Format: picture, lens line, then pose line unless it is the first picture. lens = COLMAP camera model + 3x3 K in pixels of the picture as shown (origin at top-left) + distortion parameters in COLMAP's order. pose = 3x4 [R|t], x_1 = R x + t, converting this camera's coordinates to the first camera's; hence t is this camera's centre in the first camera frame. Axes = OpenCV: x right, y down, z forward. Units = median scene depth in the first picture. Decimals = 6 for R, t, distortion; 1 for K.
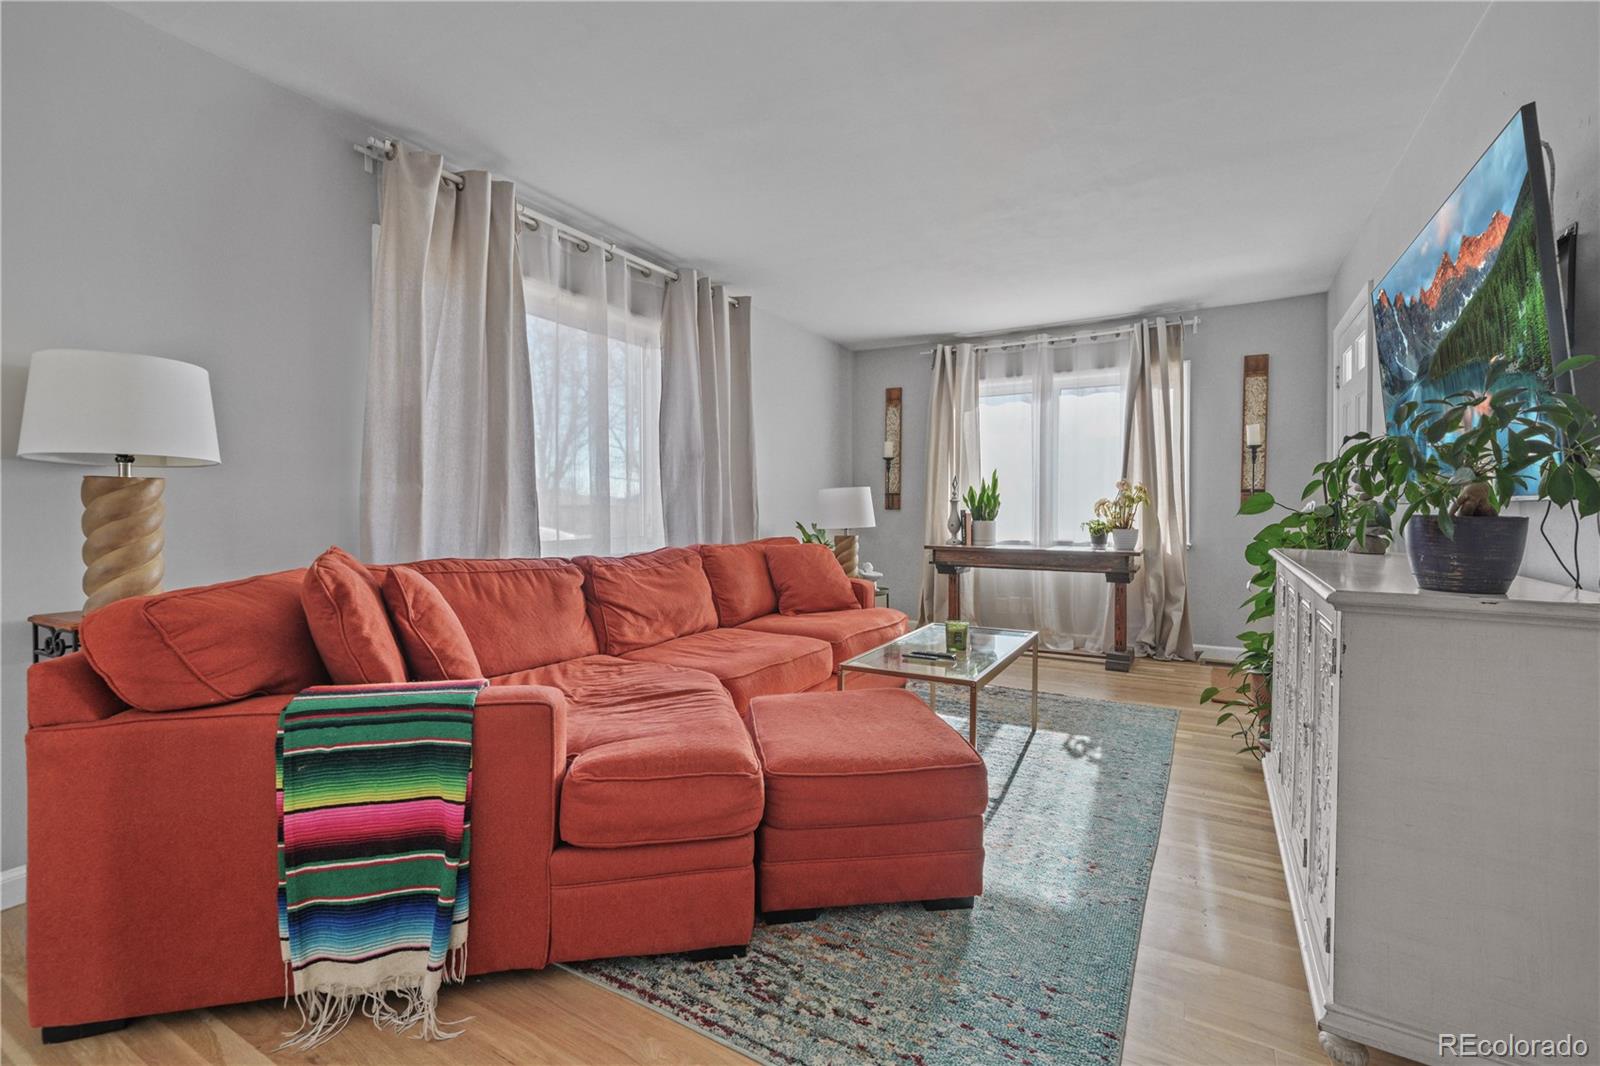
lens RADIAL K [[698.0, 0, 800.0], [0, 698.0, 533.0], [0, 0, 1]] dist [0.000108, 0.000108]
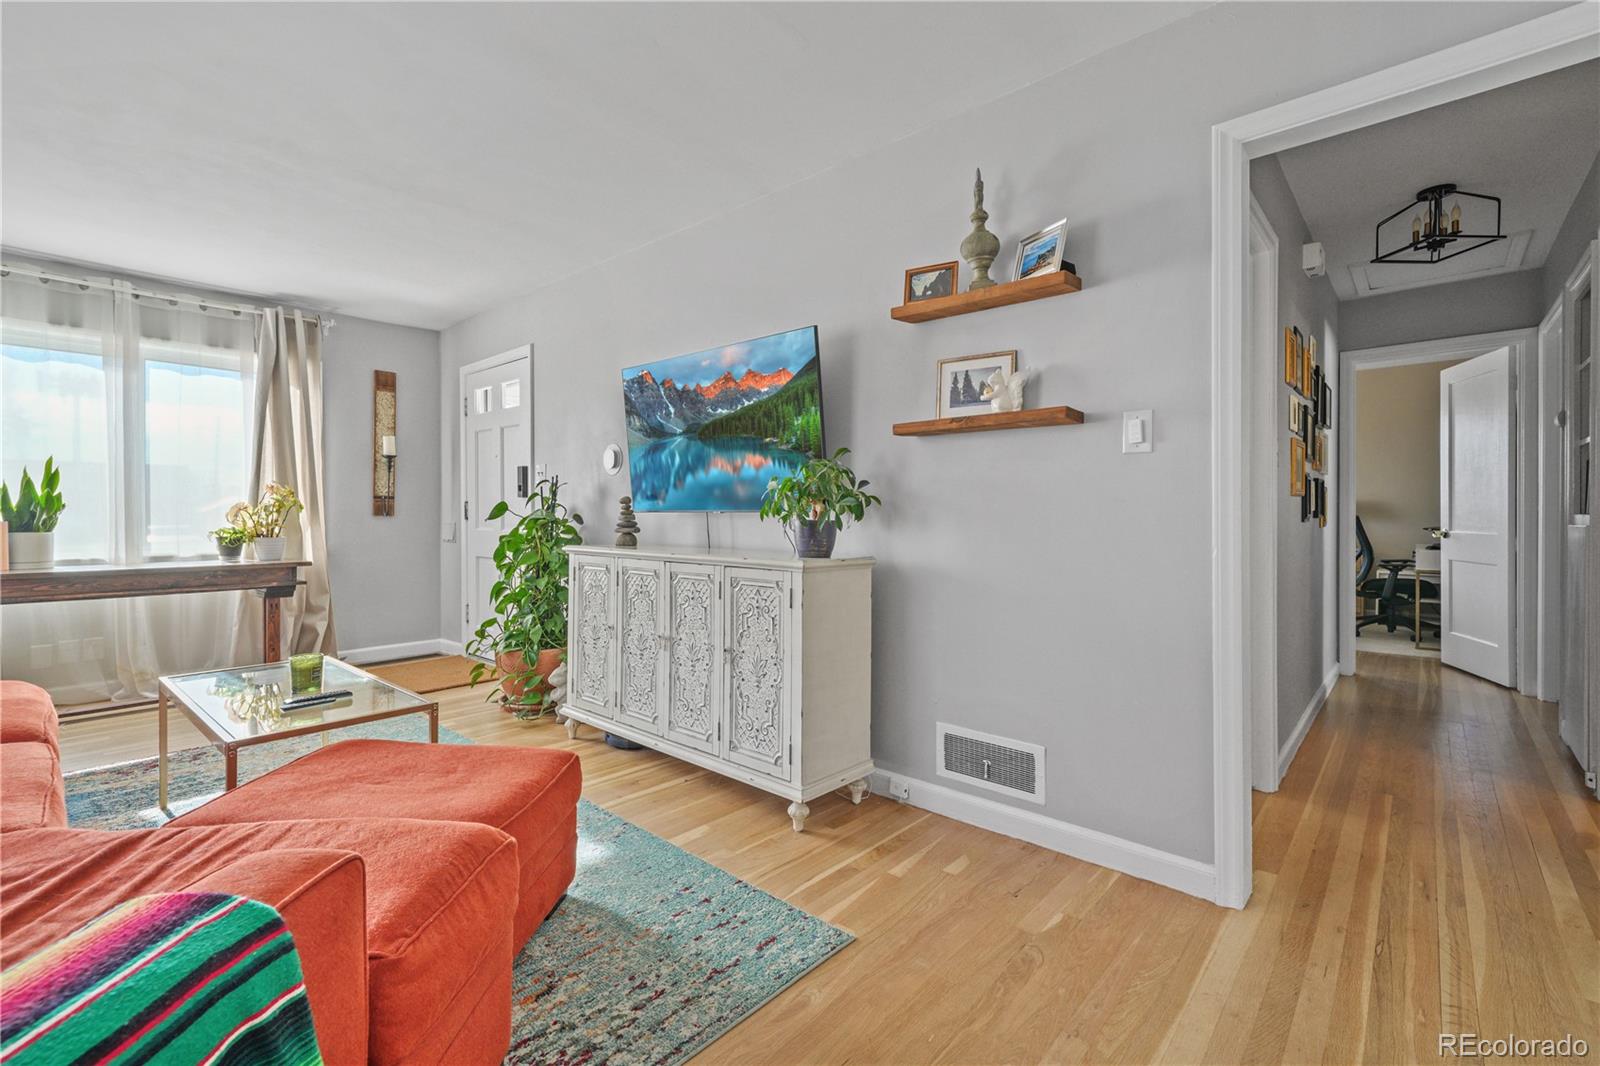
lens RADIAL K [[690.0, 0, 800.0], [0, 690.0, 533.0], [0, 0, 1]] dist [0.001794, 0.000491]
pose [[0.214443, -0.025974, 0.976391, -0.250673], [0.031986, 0.999297, 0.019558, -0.006650], [-0.976213, 0.027037, 0.215123, 0.152900]]
